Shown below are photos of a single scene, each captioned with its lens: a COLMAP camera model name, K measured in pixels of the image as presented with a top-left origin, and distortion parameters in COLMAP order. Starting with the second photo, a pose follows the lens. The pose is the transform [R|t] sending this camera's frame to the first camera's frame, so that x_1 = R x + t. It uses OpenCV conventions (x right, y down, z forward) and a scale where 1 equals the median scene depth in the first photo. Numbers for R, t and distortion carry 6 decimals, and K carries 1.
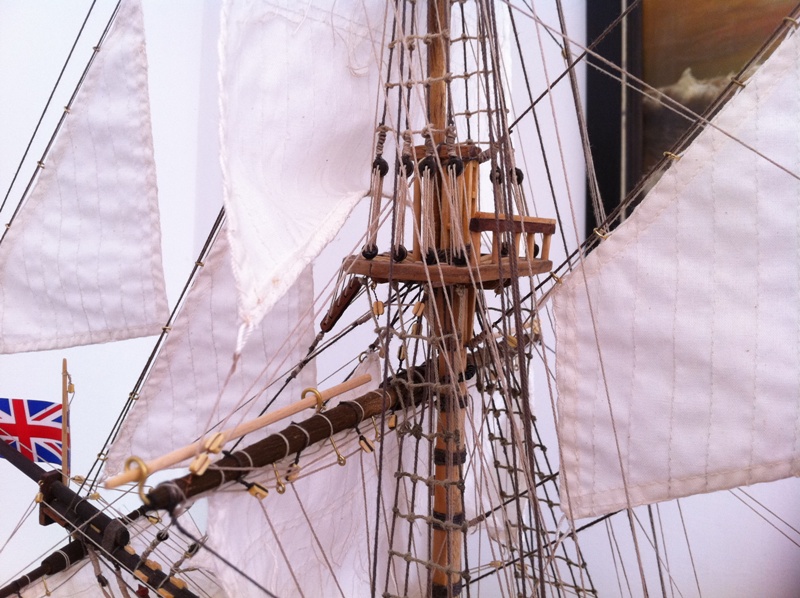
lens RADIAL K [[789.6, 0, 400.0], [0, 789.6, 299.0], [0, 0, 1]] dist [0.070597, -0.223002]
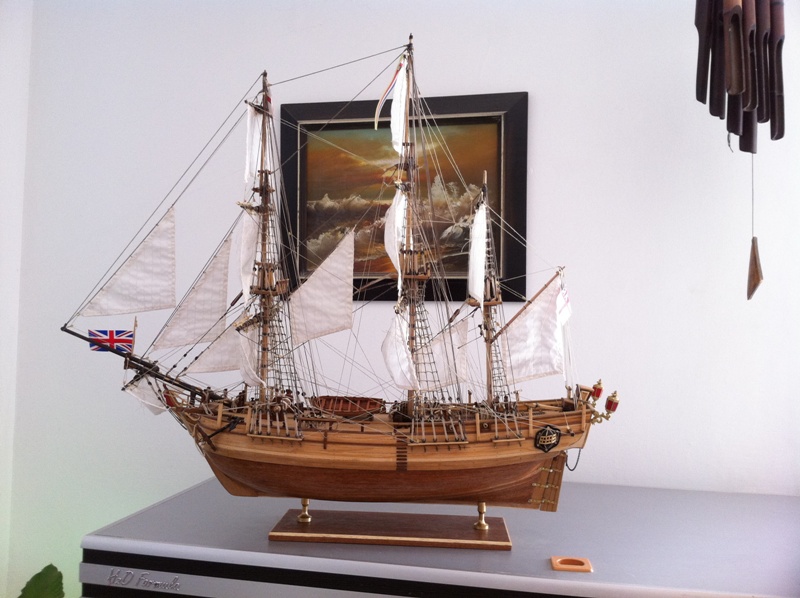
lens RADIAL K [[734.7, 0, 400.0], [0, 734.7, 299.0], [0, 0, 1]] dist [-0.002509, -0.012010]
pose [[0.909332, 0.001072, 0.416070, -0.930165], [-0.003009, 0.999987, 0.003999, -0.012425], [-0.416060, -0.004888, 0.909324, -2.917061]]
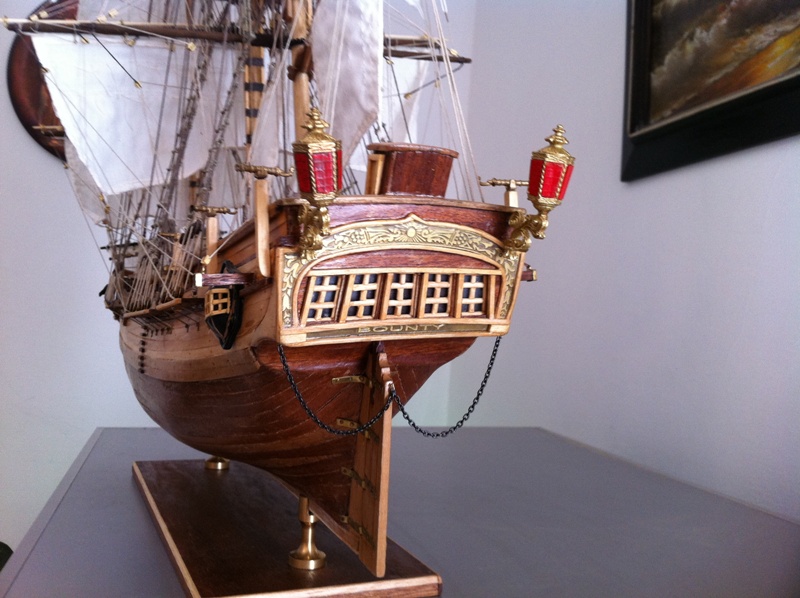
lens RADIAL K [[771.6, 0, 400.0], [0, 771.6, 299.0], [0, 0, 1]] dist [0.059056, -0.189113]
pose [[0.811598, 0.003080, -0.584208, 2.214410], [-0.010386, 0.999904, -0.009157, 0.695048], [0.584124, 0.013500, 0.811552, -0.726238]]
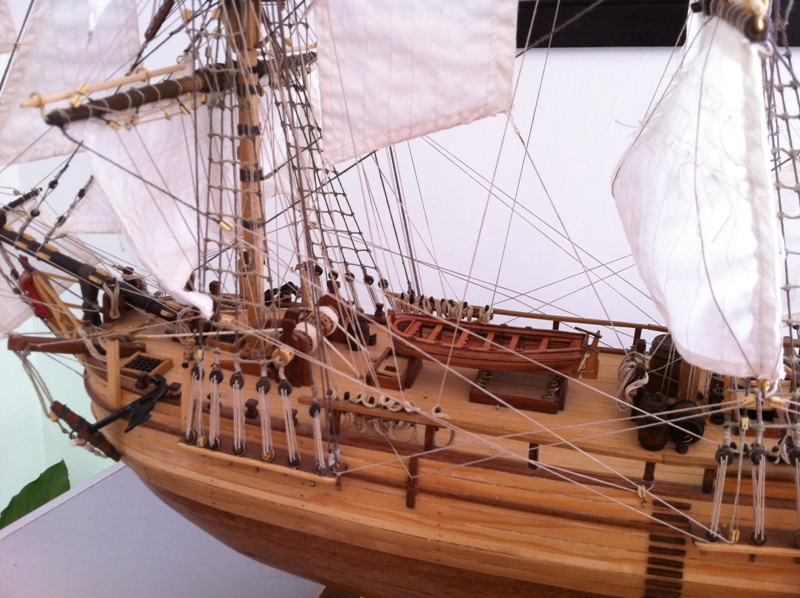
lens RADIAL K [[771.6, 0, 400.0], [0, 771.6, 299.0], [0, 0, 1]] dist [0.059056, -0.189113]
pose [[0.978296, -0.066325, 0.196311, 0.034912], [0.006335, 0.956521, 0.291595, 0.085097], [-0.207116, -0.284022, 0.936181, -0.441241]]
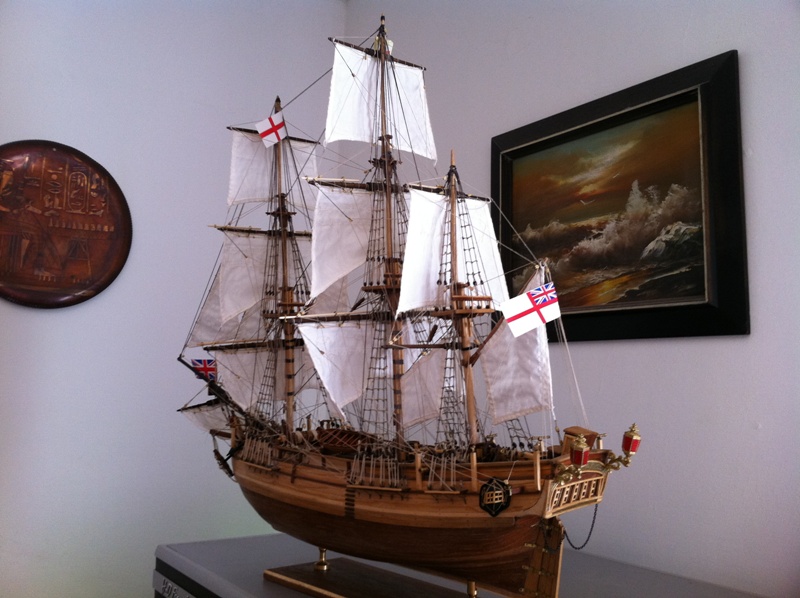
lens RADIAL K [[734.7, 0, 400.0], [0, 734.7, 299.0], [0, 0, 1]] dist [-0.002509, -0.012010]
pose [[0.960663, -0.026002, -0.276496, 1.691738], [-0.002559, 0.994736, -0.102436, 0.268146], [0.277704, 0.099114, 0.955540, -2.534952]]
